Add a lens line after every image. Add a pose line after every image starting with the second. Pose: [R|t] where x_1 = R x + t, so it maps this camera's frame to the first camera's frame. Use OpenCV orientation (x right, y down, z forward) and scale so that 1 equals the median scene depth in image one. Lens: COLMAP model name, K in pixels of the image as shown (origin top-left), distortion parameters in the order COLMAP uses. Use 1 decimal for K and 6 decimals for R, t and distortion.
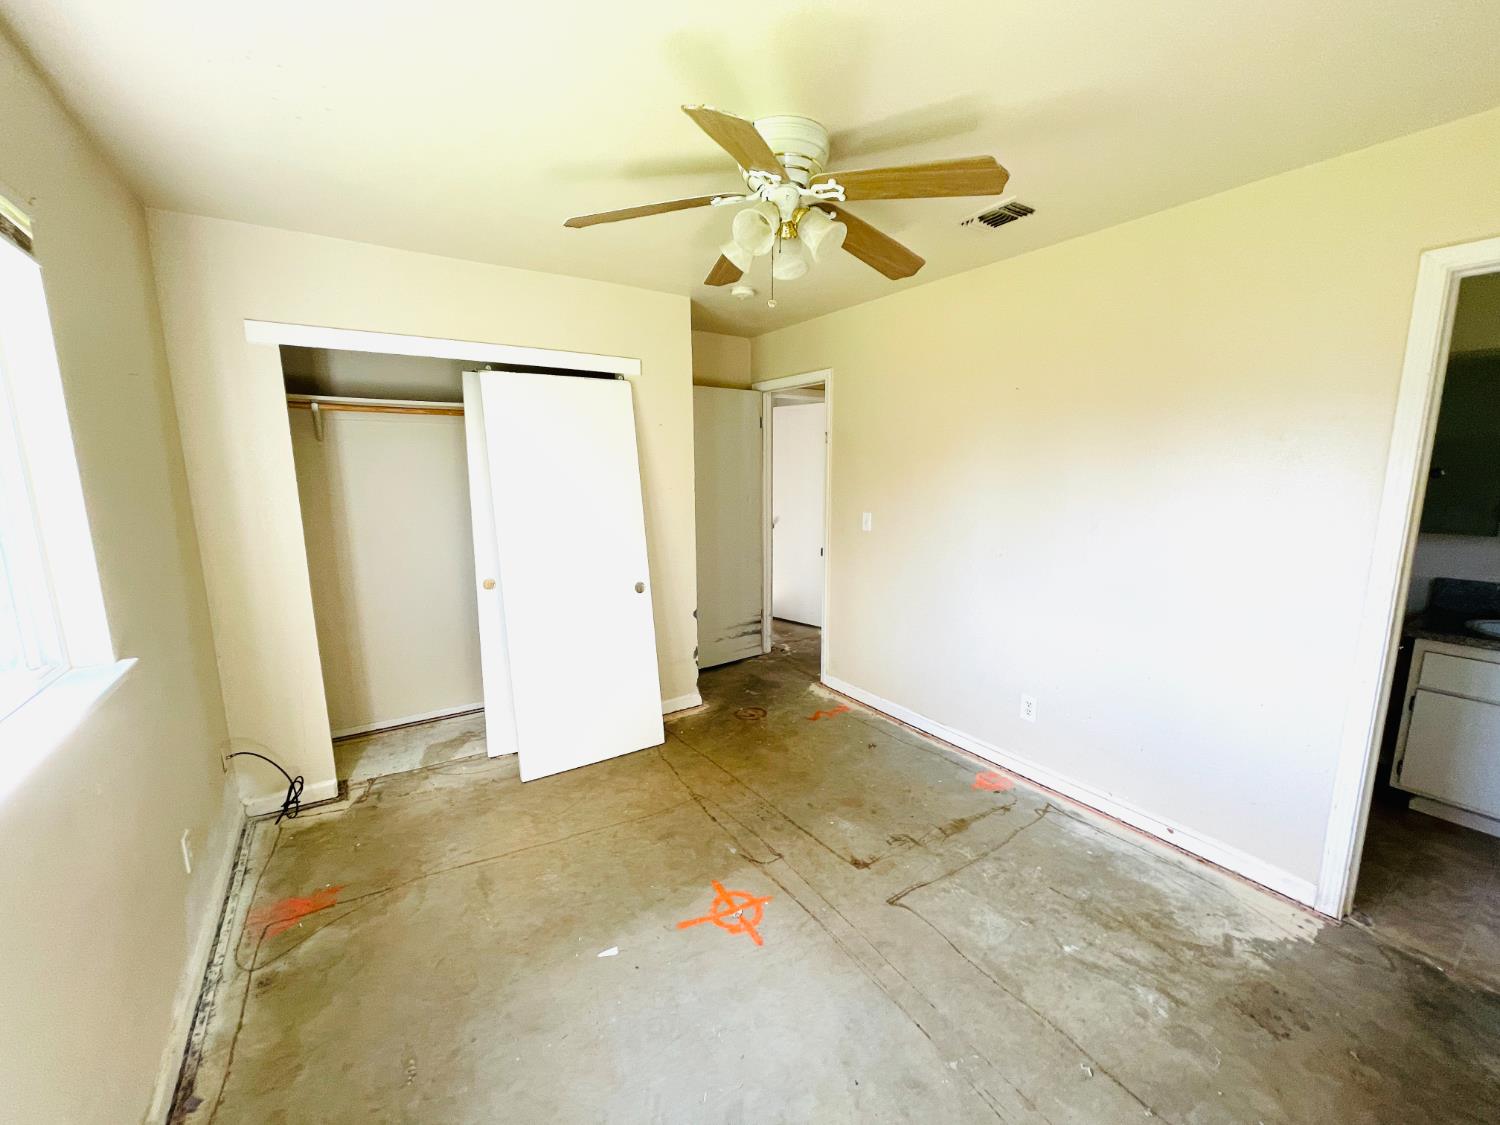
lens RADIAL K [[606.9, 0, 749.9], [0, 606.9, 559.7], [0, 0, 1]] dist [-0.003403, 0.002832]
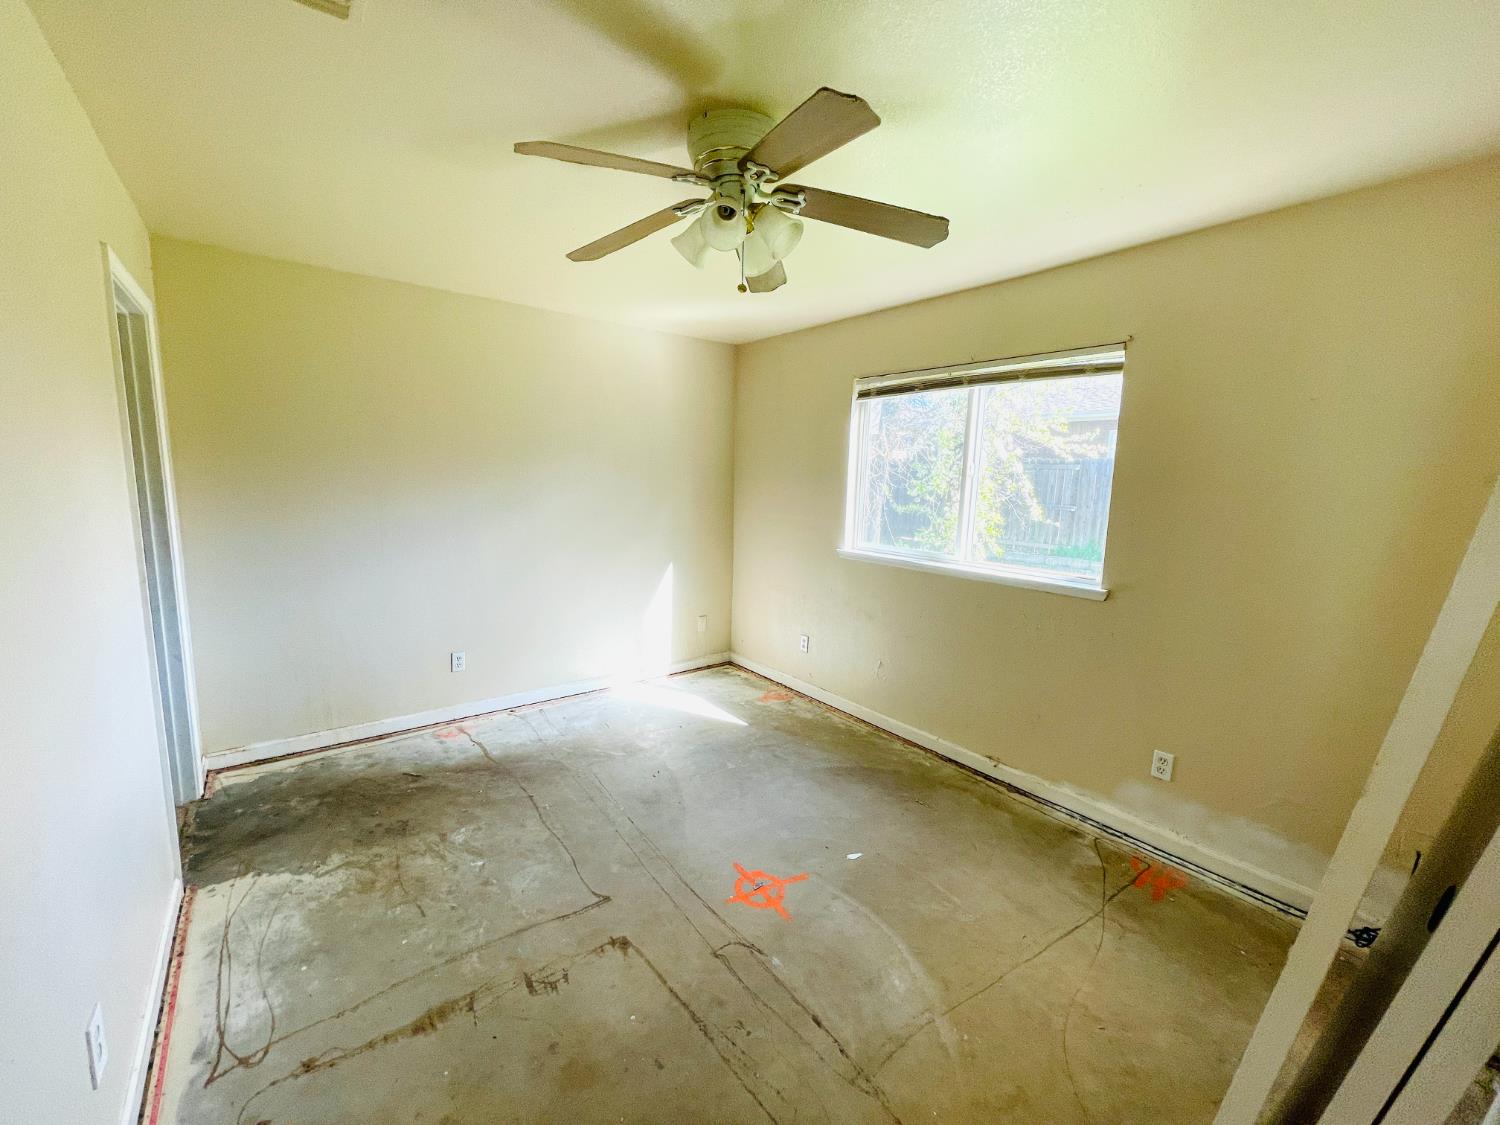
lens RADIAL K [[606.9, 0, 750.7], [0, 606.9, 568.8], [0, 0, 1]] dist [-0.003403, 0.002832]
pose [[-0.996635, -0.013181, -0.080901, 0.081799], [-0.037003, 0.953041, 0.300571, -0.256184], [0.073140, 0.302553, -0.950322, 1.739942]]
